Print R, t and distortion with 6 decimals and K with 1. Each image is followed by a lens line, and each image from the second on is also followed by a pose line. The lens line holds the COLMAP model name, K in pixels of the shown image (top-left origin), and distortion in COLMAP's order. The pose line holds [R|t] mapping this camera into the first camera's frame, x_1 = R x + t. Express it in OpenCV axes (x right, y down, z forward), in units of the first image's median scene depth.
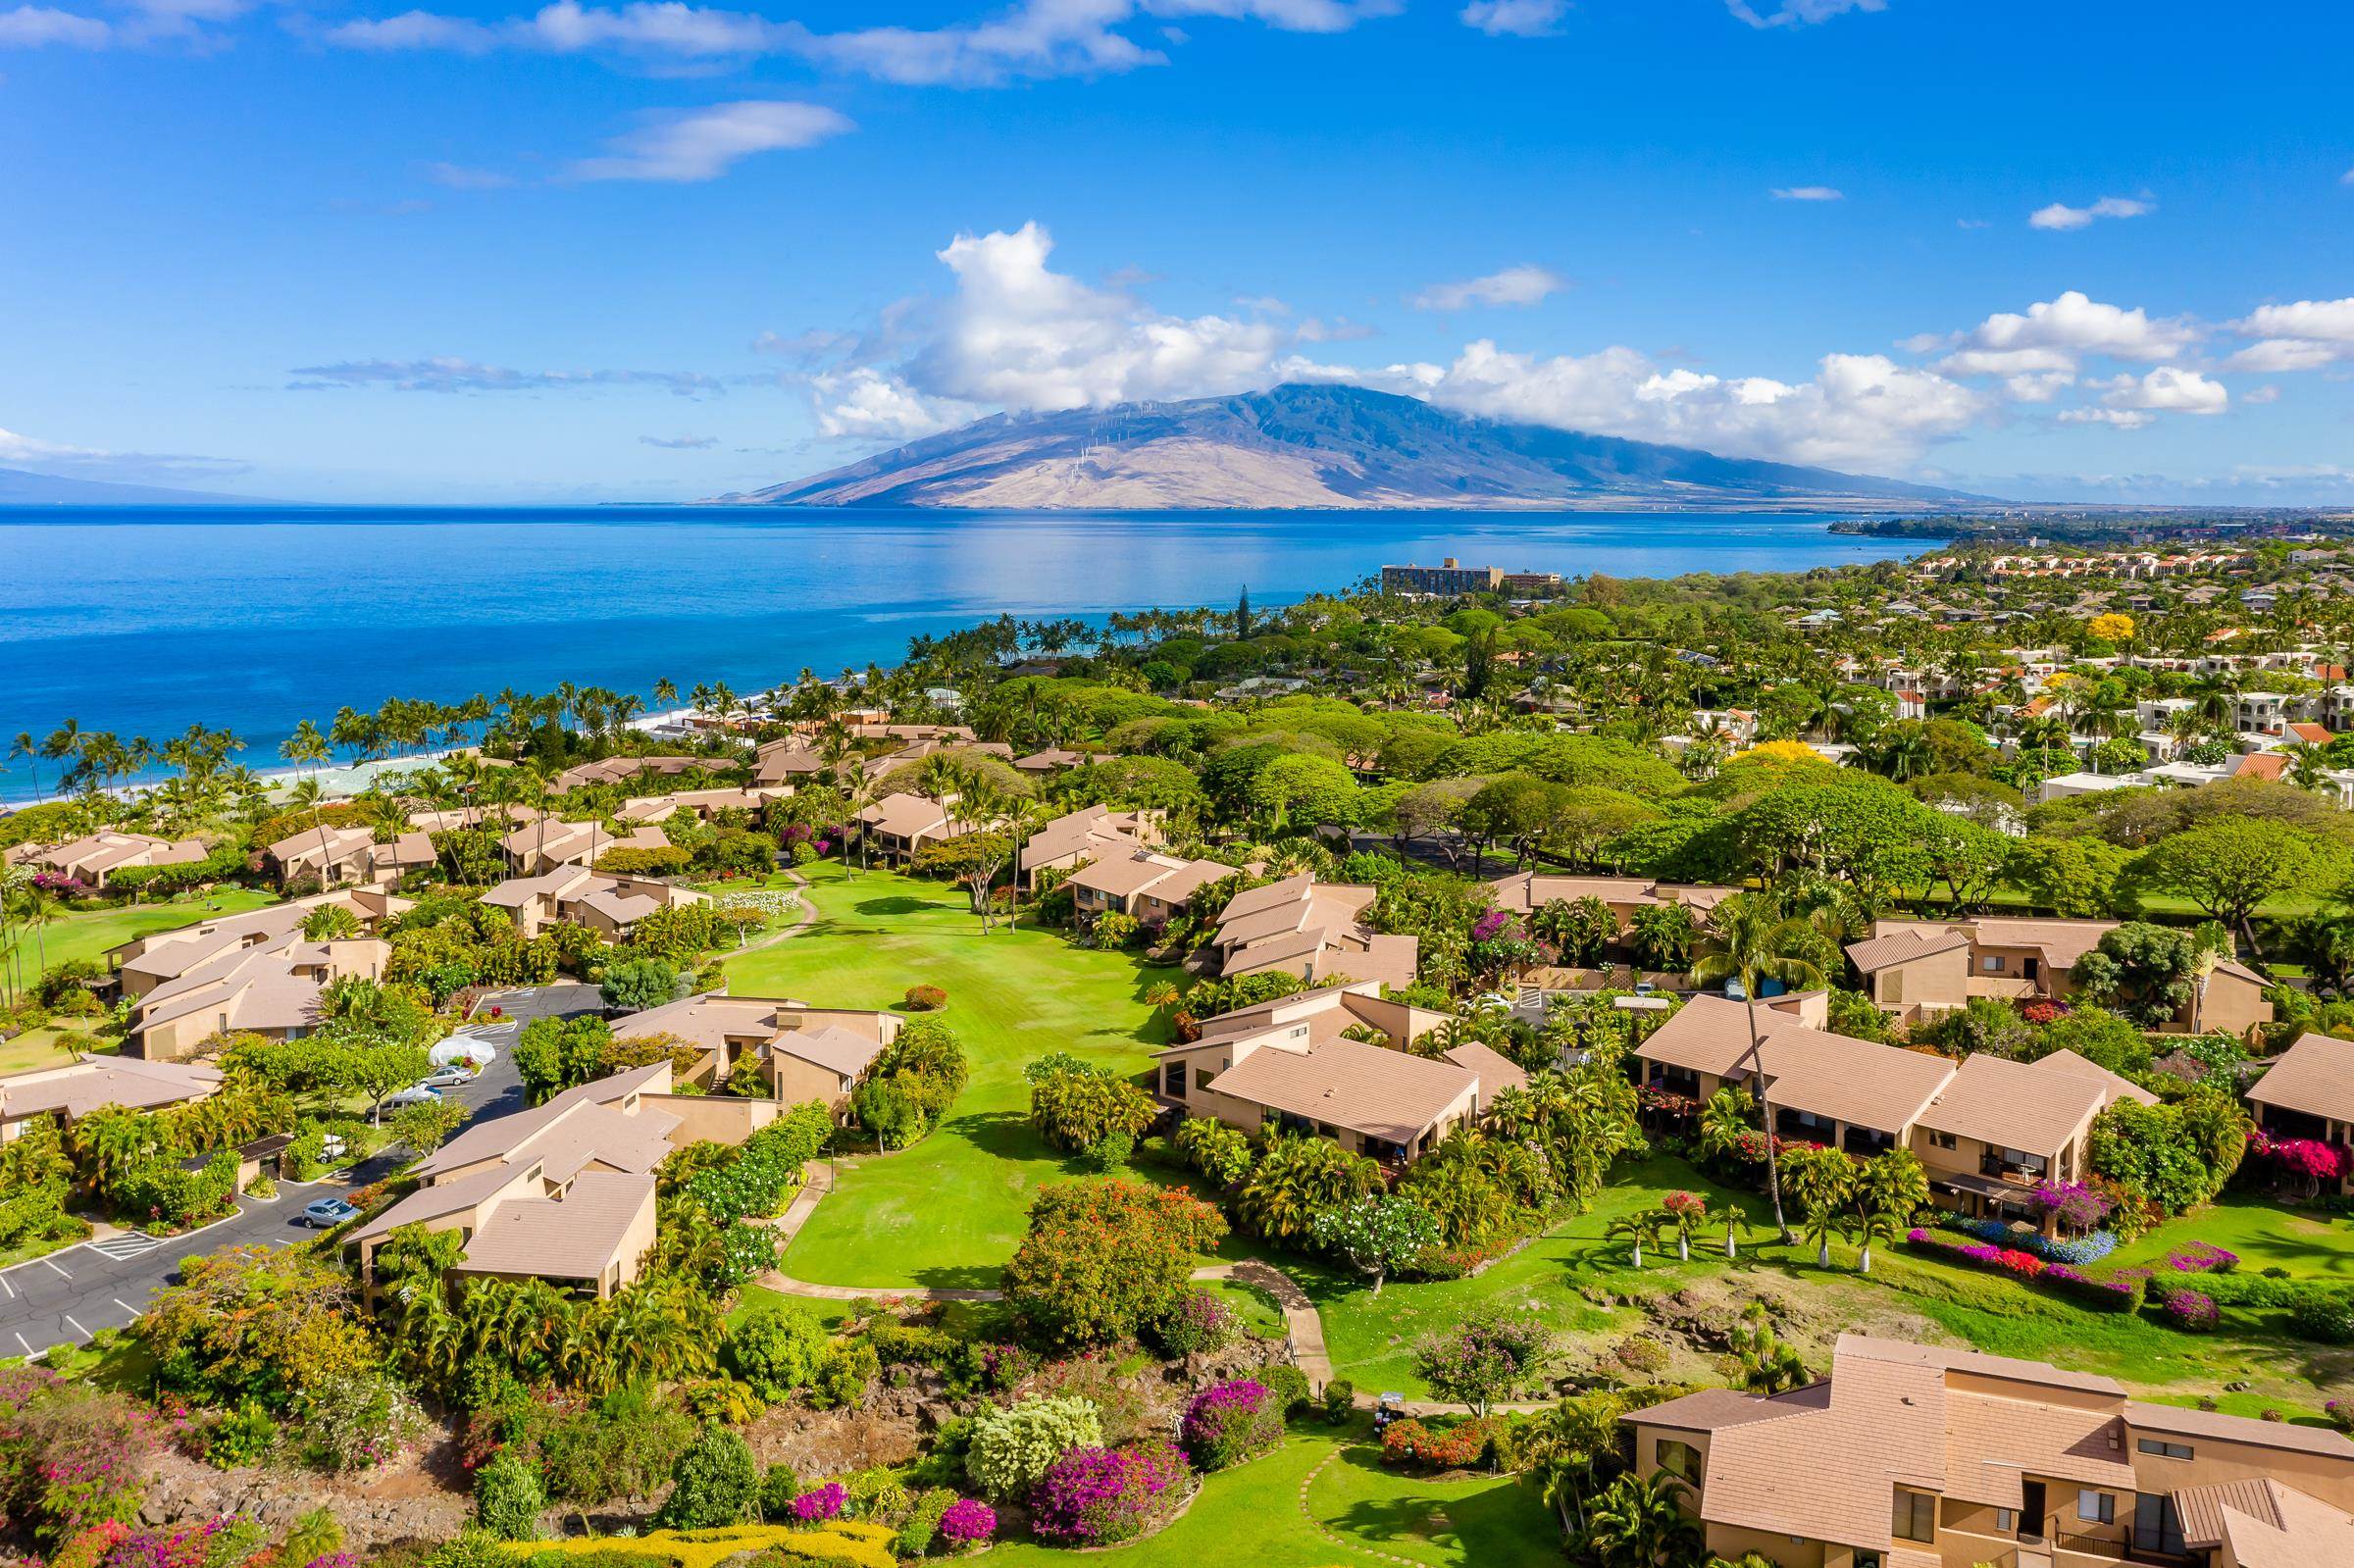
lens RADIAL K [[1924.1, 0, 1182.6], [0, 1924.1, 801.9], [0, 0, 1]] dist [-0.005843, 0.019233]
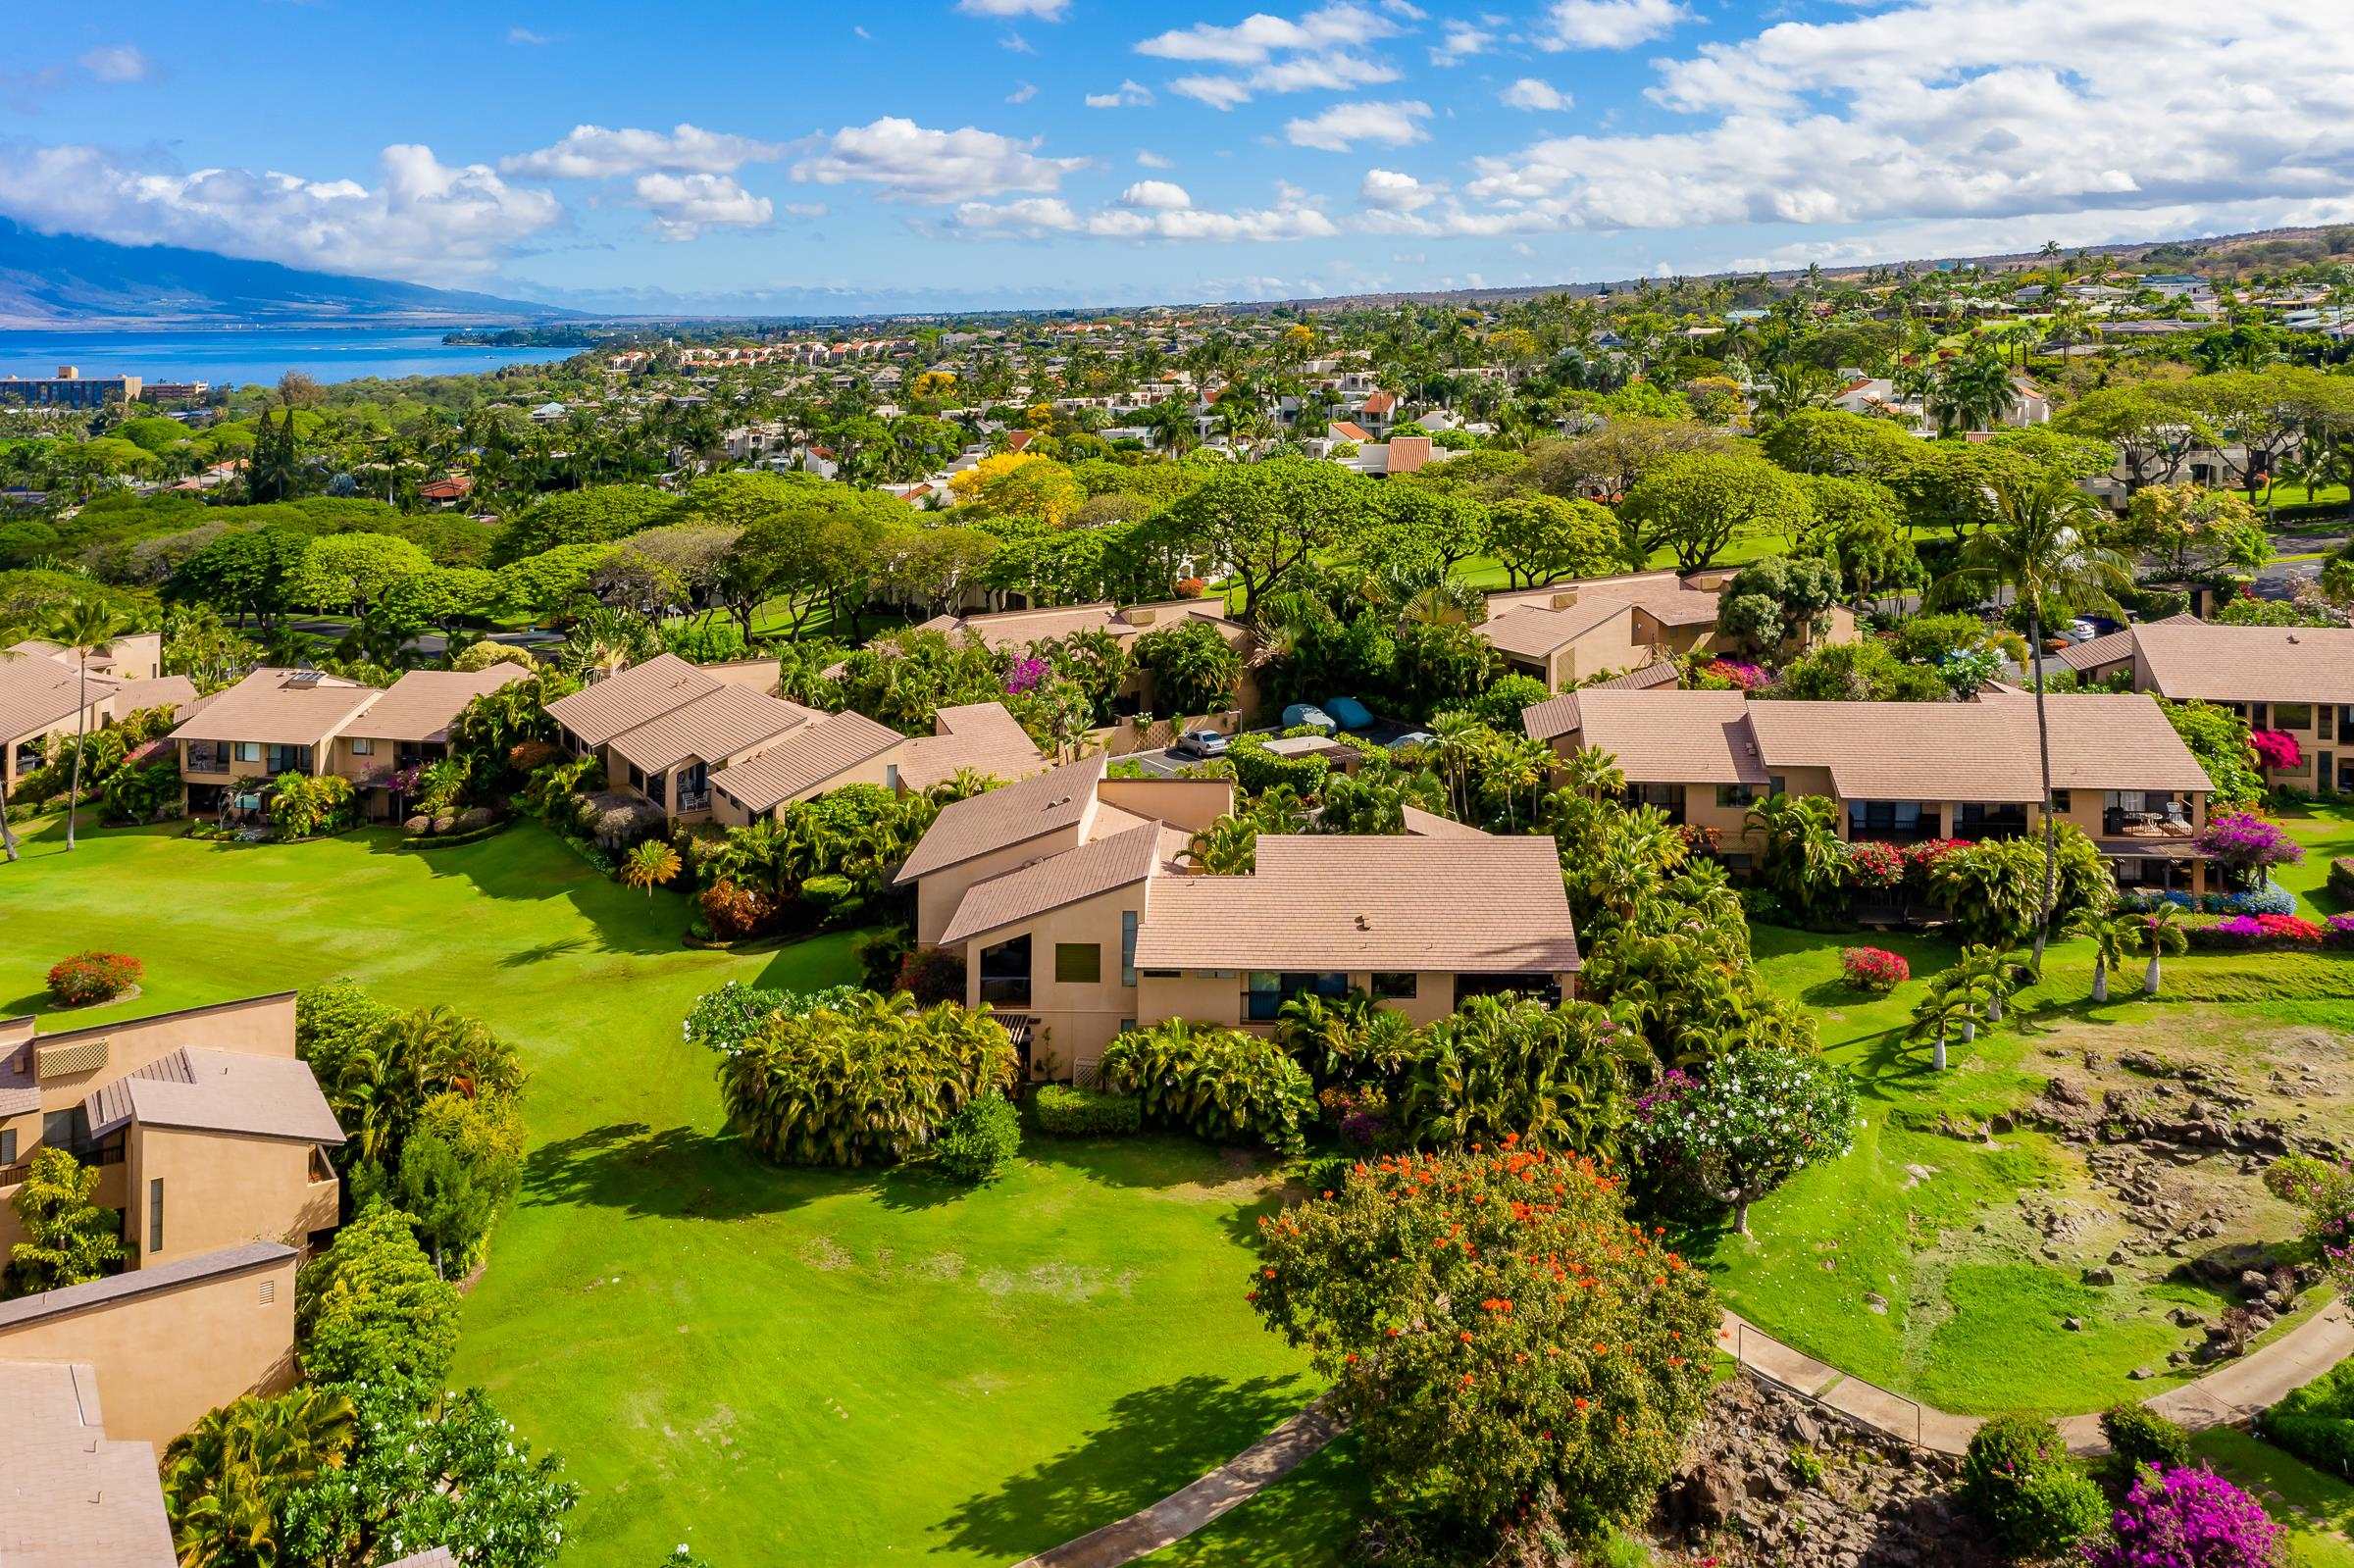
lens RADIAL K [[1924.1, 0, 1180.0], [0, 1924.1, 772.3], [0, 0, 1]] dist [-0.005843, 0.019233]
pose [[0.761972, -0.164034, 0.626492, -0.189413], [0.117651, 0.986355, 0.115162, 0.019411], [-0.636834, -0.014043, 0.770873, 0.351897]]
